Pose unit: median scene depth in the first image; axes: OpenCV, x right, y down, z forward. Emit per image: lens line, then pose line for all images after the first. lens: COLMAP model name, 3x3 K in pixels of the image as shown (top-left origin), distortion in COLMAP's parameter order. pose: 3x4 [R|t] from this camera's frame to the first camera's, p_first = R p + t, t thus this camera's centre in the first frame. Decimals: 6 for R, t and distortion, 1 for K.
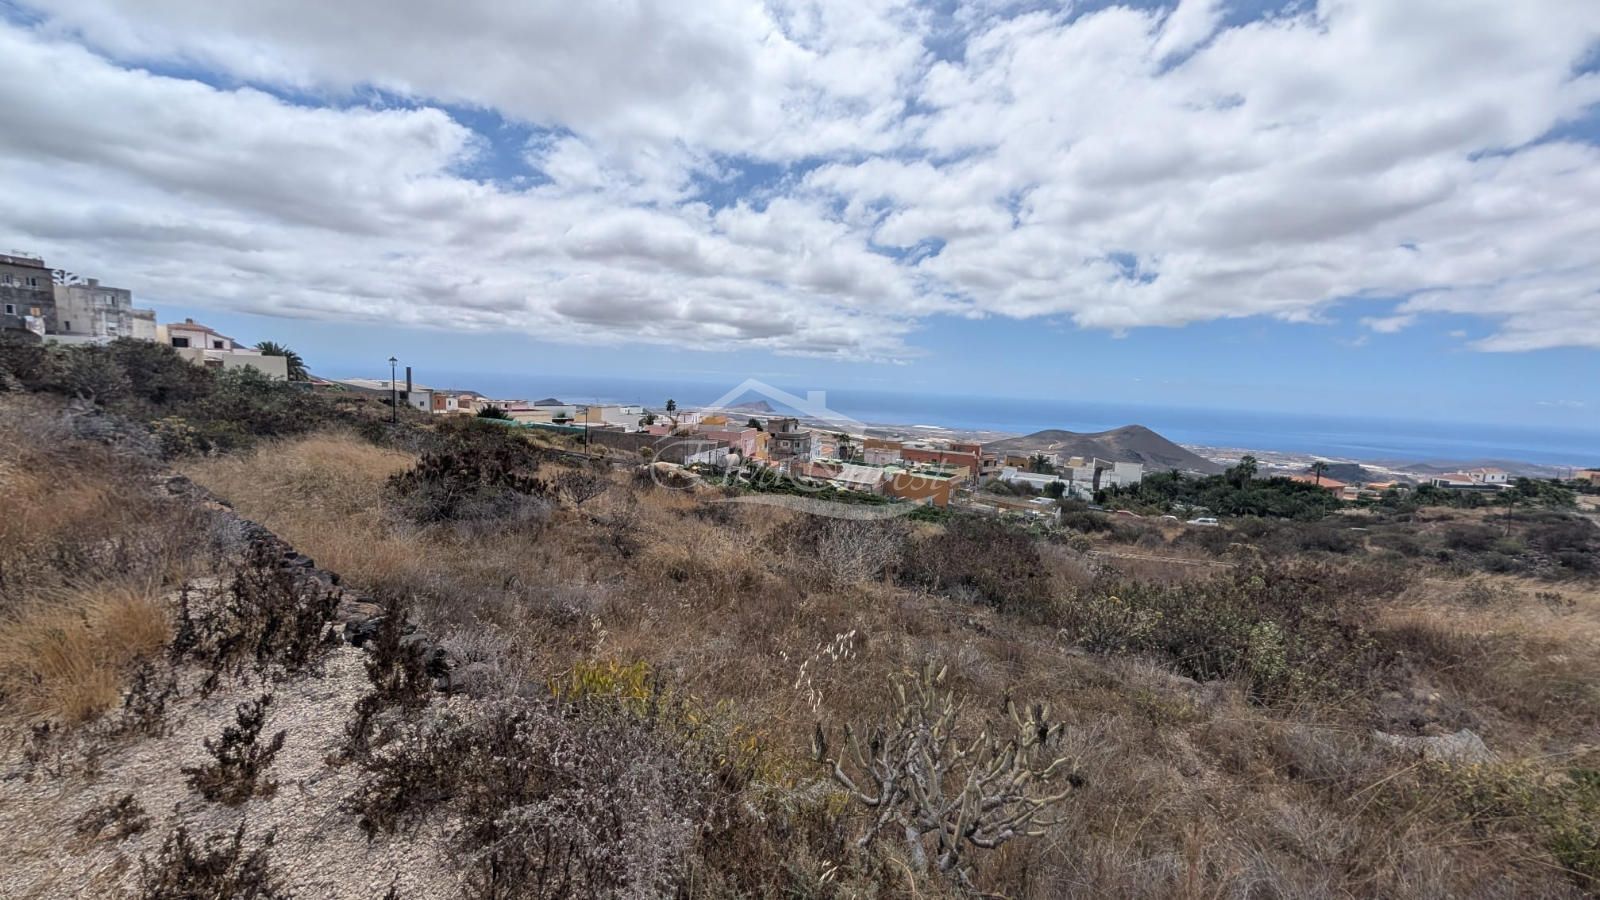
lens RADIAL K [[590.2, 0, 802.9], [0, 590.2, 442.6], [0, 0, 1]] dist [0.003079, -0.001476]
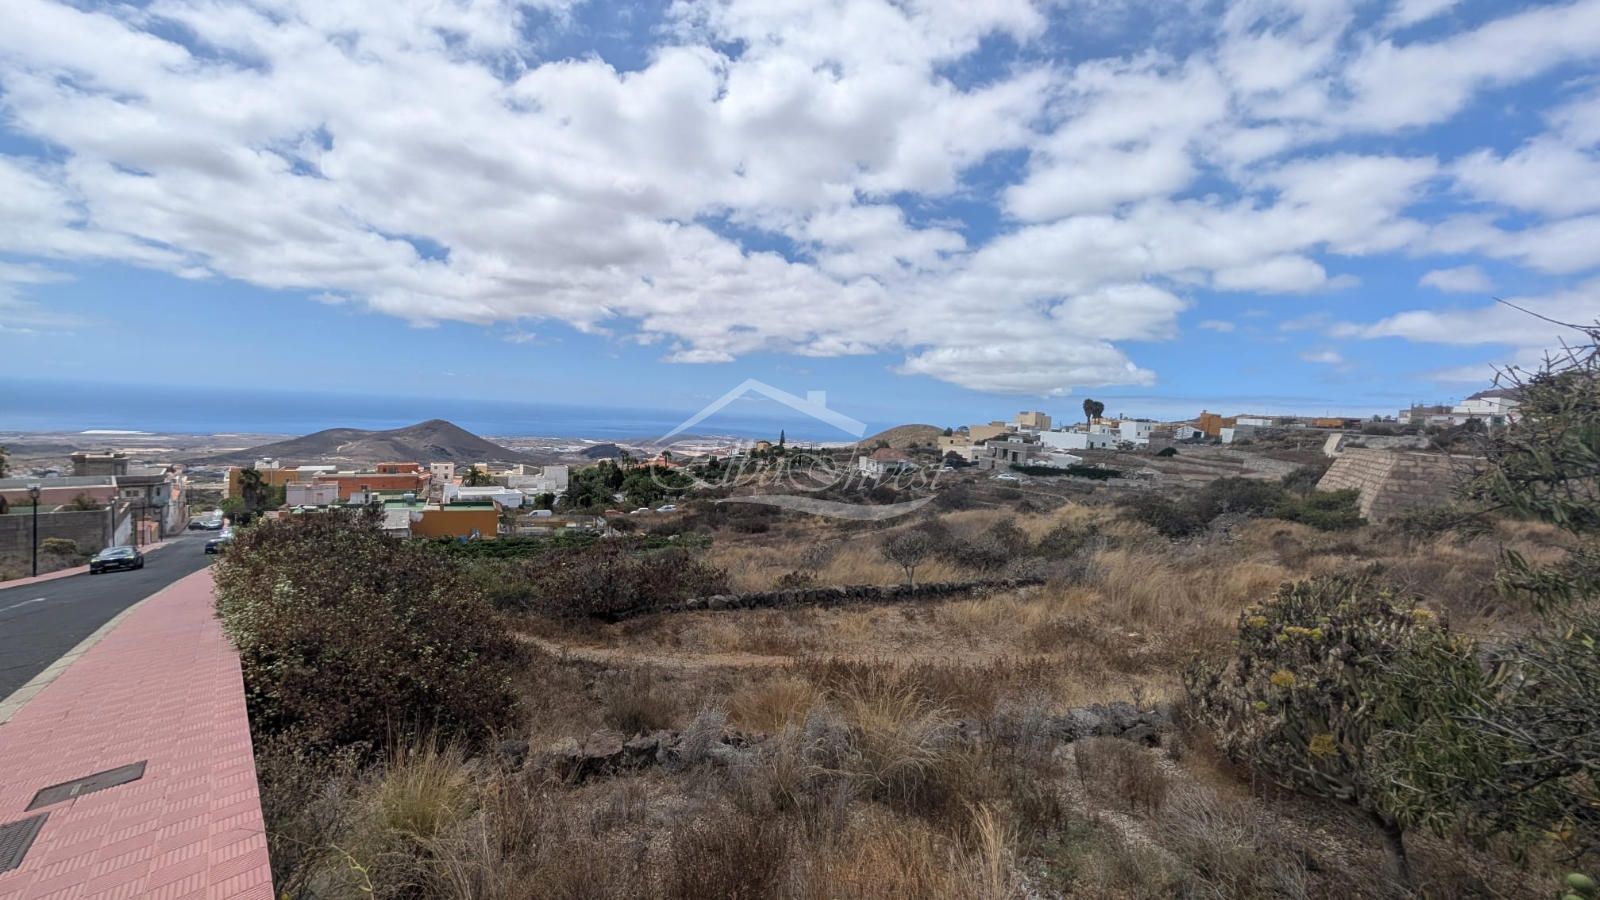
lens RADIAL K [[590.2, 0, 800.0], [0, 590.2, 443.8], [0, 0, 1]] dist [0.003079, -0.001476]
pose [[0.464729, -0.075935, 0.882191, -0.096844], [0.063167, 0.996621, 0.052508, -0.022895], [-0.883197, 0.031323, 0.467955, 0.140945]]
